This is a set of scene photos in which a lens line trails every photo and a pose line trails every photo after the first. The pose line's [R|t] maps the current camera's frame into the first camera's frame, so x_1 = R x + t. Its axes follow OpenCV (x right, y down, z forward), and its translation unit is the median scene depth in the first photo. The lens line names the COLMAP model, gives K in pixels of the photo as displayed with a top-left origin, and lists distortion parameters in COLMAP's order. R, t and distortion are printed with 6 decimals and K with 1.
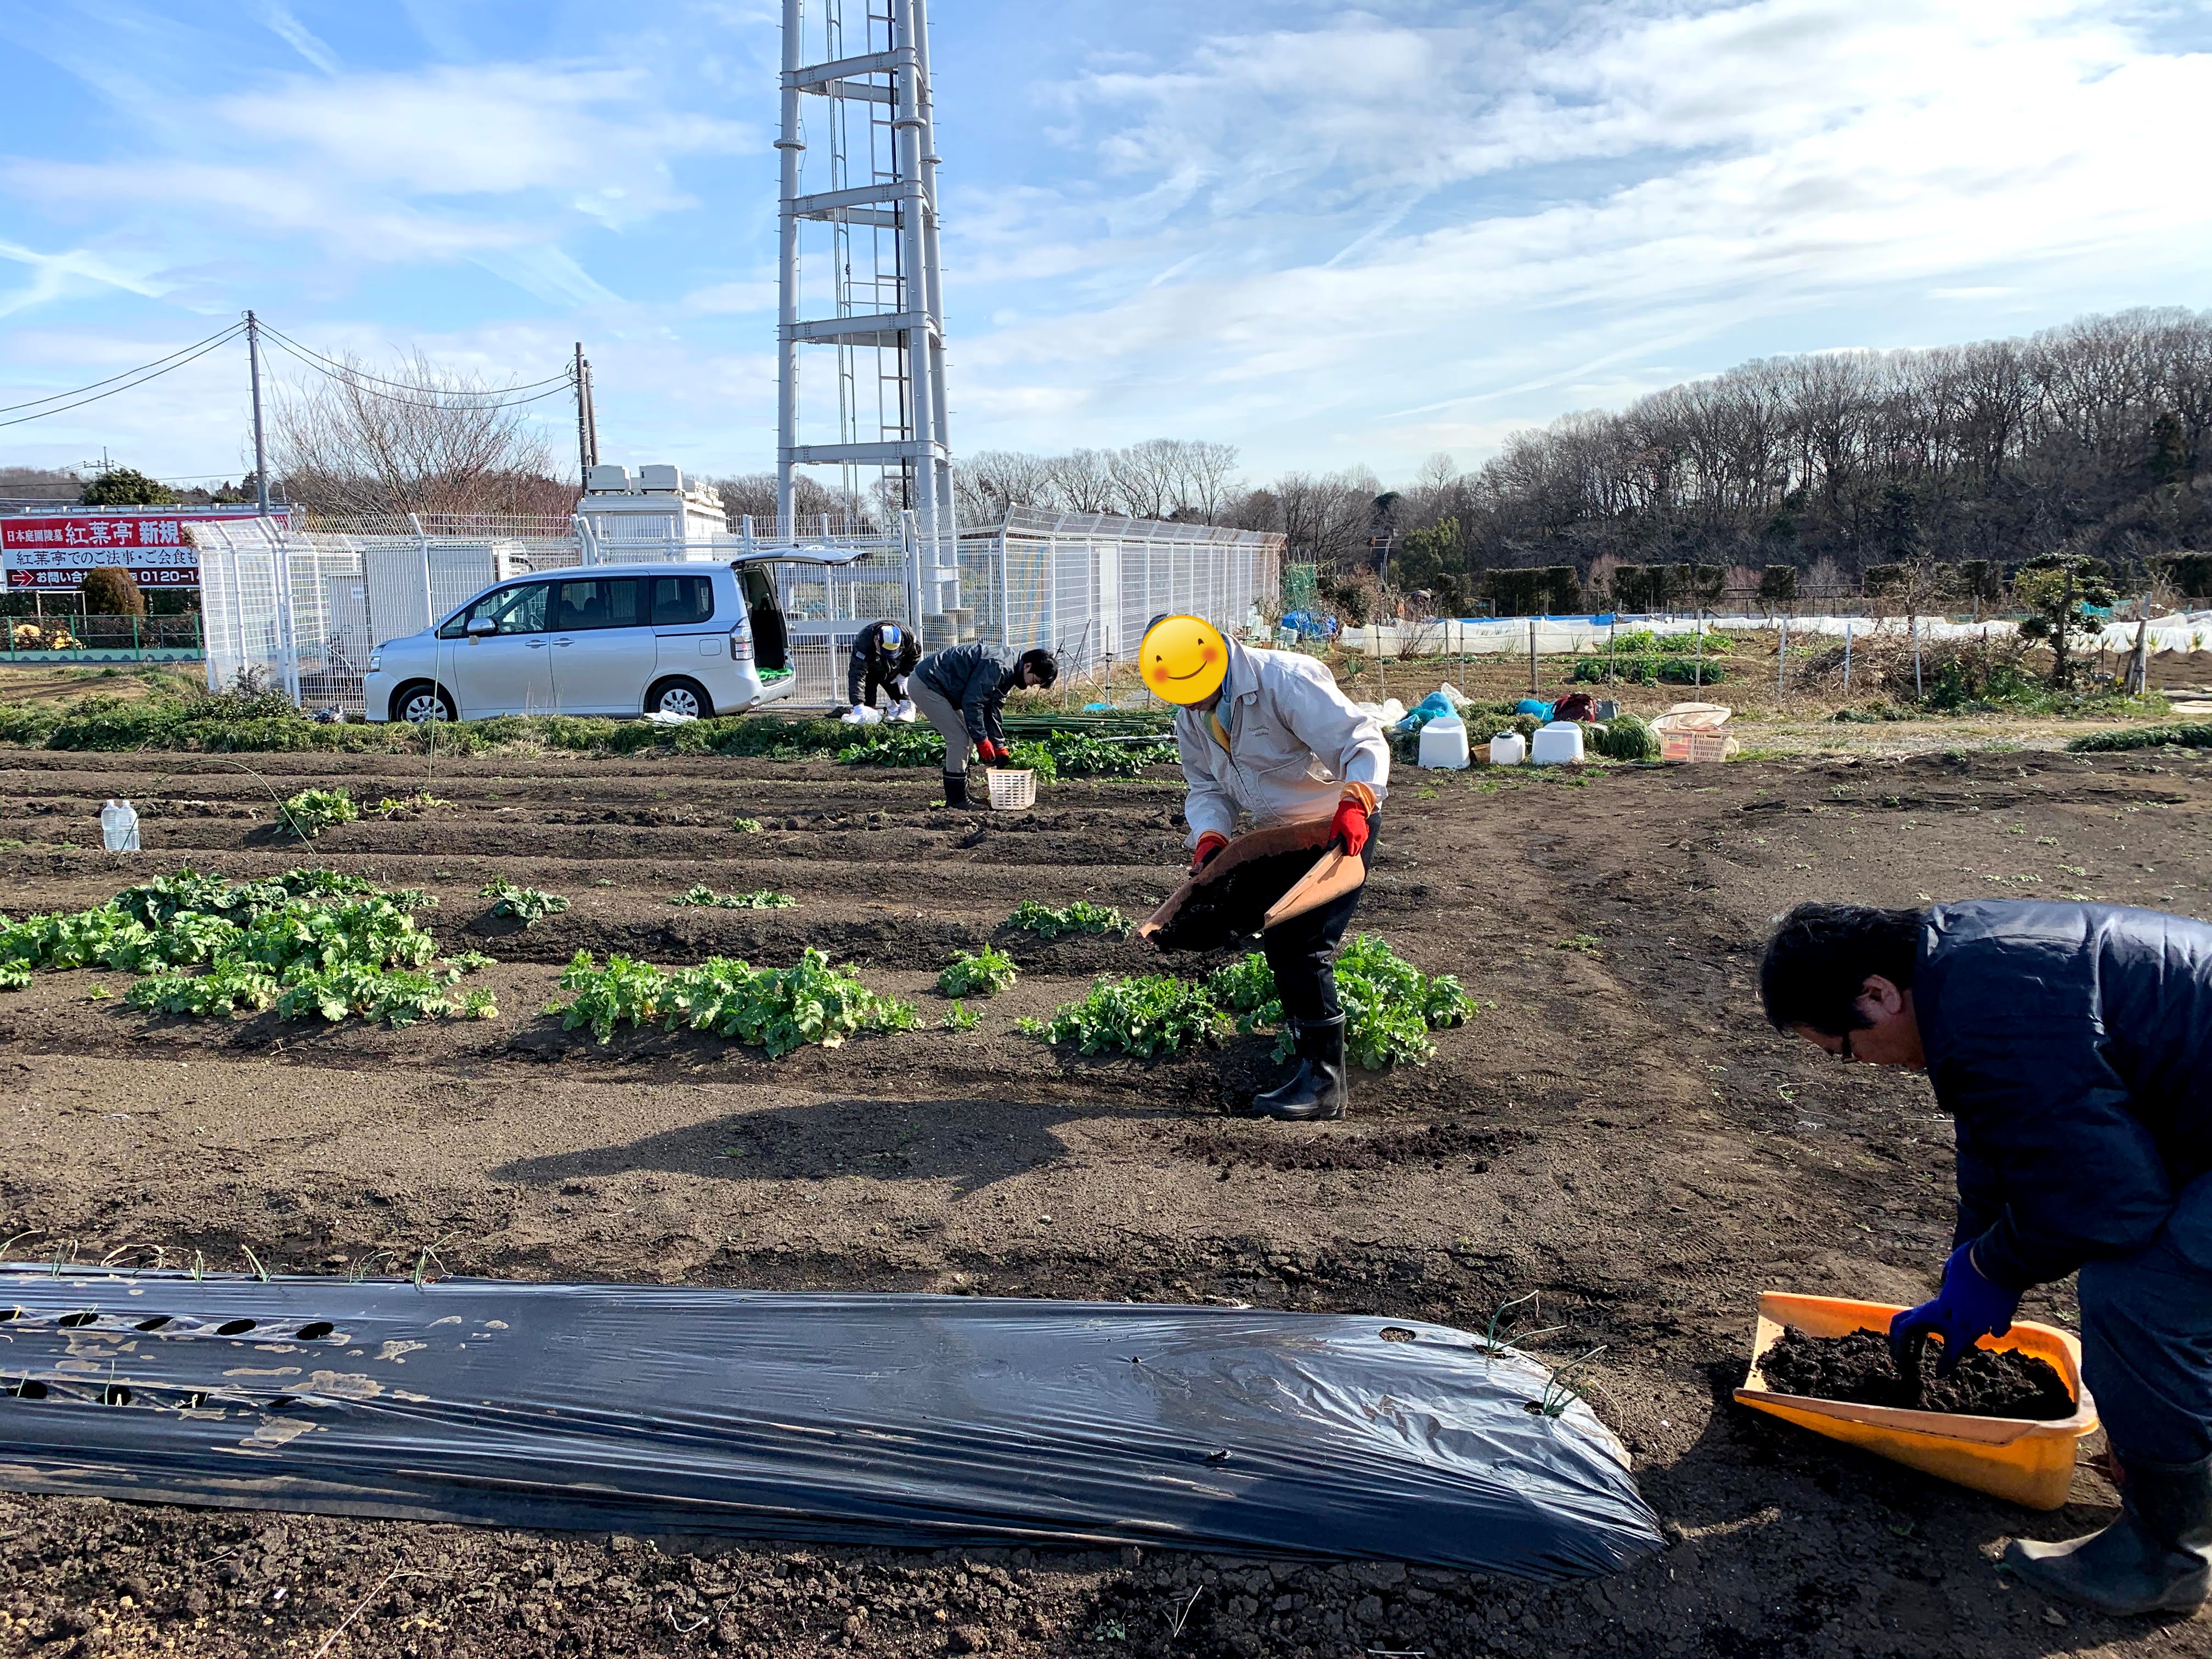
lens RADIAL K [[1679.1, 0, 1106.0], [0, 1679.1, 829.5], [0, 0, 1]] dist [0.106616, -0.133359]
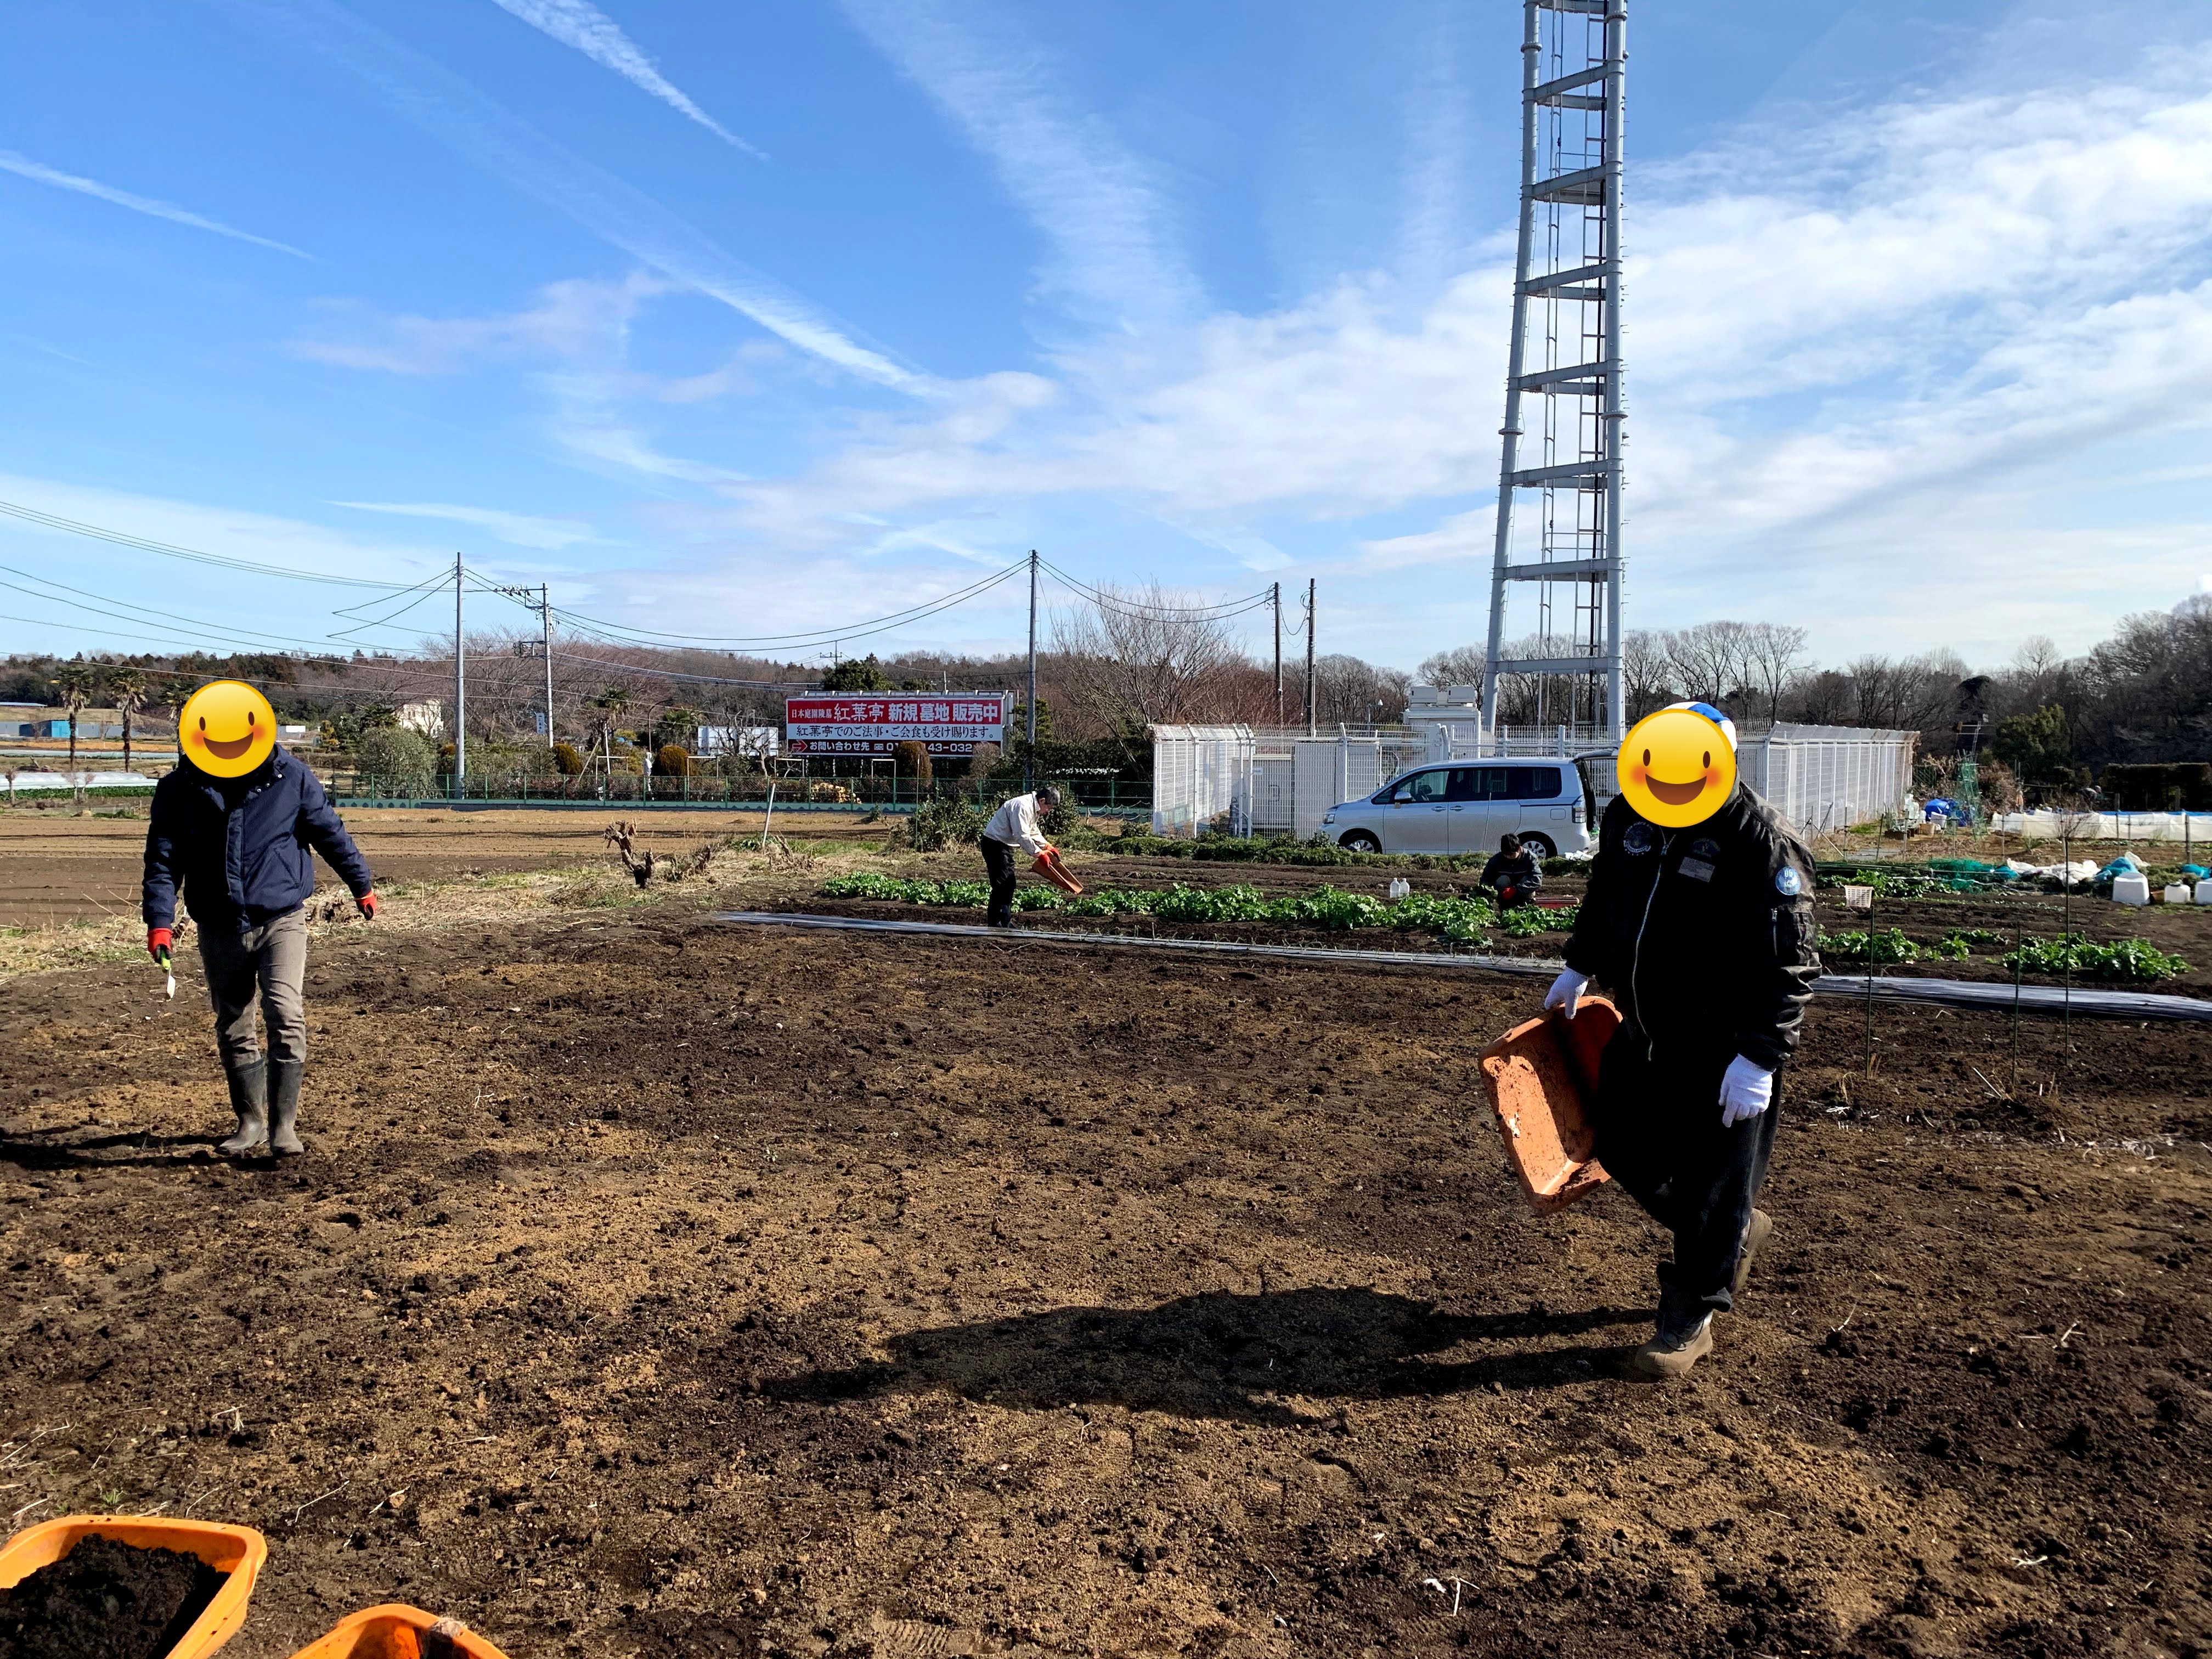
lens RADIAL K [[1621.7, 0, 1101.6], [0, 1621.7, 862.7], [0, 0, 1]] dist [-0.000825, -0.005076]
pose [[0.946111, 0.042394, -0.321056, -0.070499], [-0.067936, 0.995317, -0.068770, 0.029632], [0.316637, 0.086875, 0.944560, -0.231511]]
